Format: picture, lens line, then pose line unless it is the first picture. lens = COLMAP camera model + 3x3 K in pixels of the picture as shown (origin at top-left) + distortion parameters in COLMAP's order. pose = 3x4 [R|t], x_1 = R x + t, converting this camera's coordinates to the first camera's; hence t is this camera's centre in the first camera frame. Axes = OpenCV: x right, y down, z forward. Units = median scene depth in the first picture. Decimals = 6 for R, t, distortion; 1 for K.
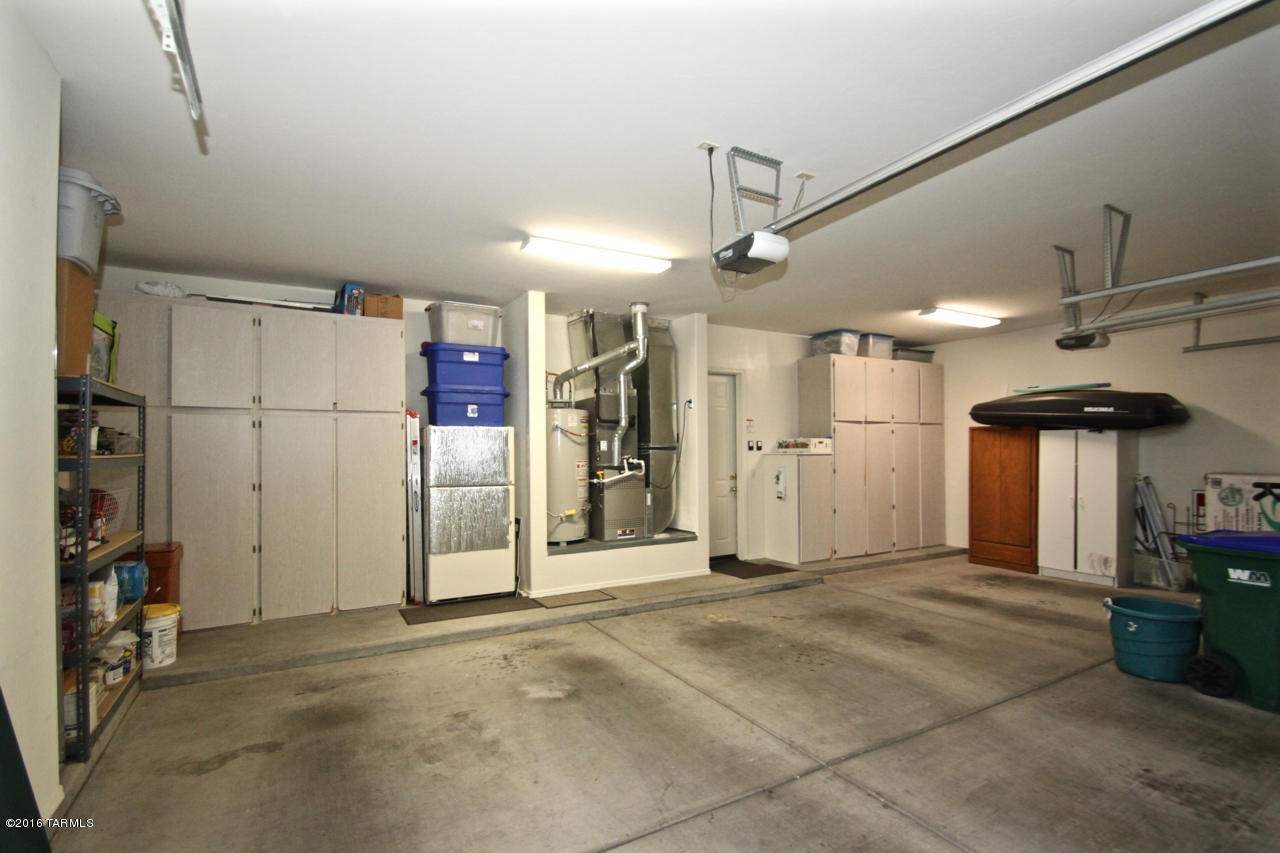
lens RADIAL K [[598.5, 0, 627.8], [0, 598.5, 445.7], [0, 0, 1]] dist [0.017067, -0.021548]
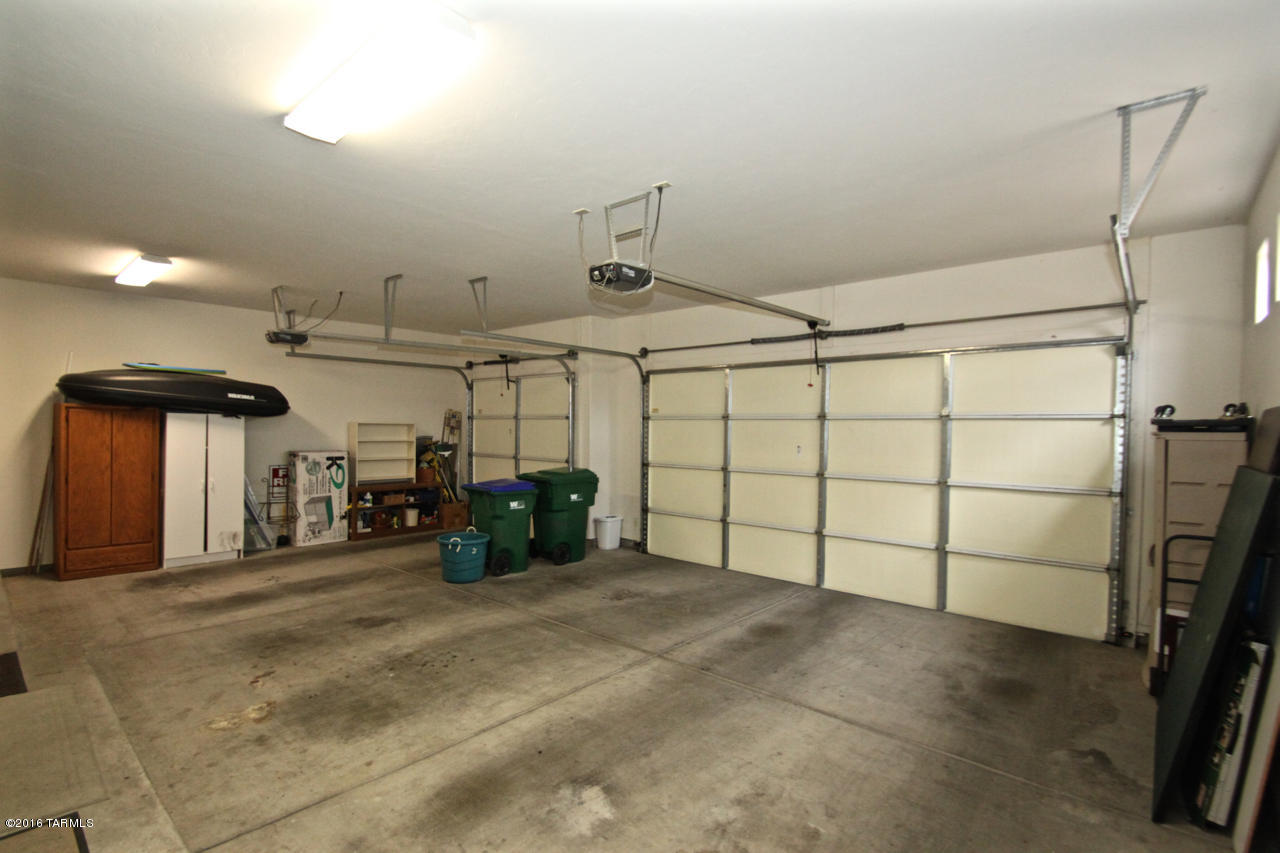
lens RADIAL K [[598.5, 0, 627.8], [0, 598.5, 445.7], [0, 0, 1]] dist [0.017067, -0.021548]
pose [[-0.333826, -0.028516, 0.942203, -0.643744], [-0.017019, 0.999562, 0.024223, -0.013784], [-0.942481, -0.007949, -0.334165, 0.975254]]
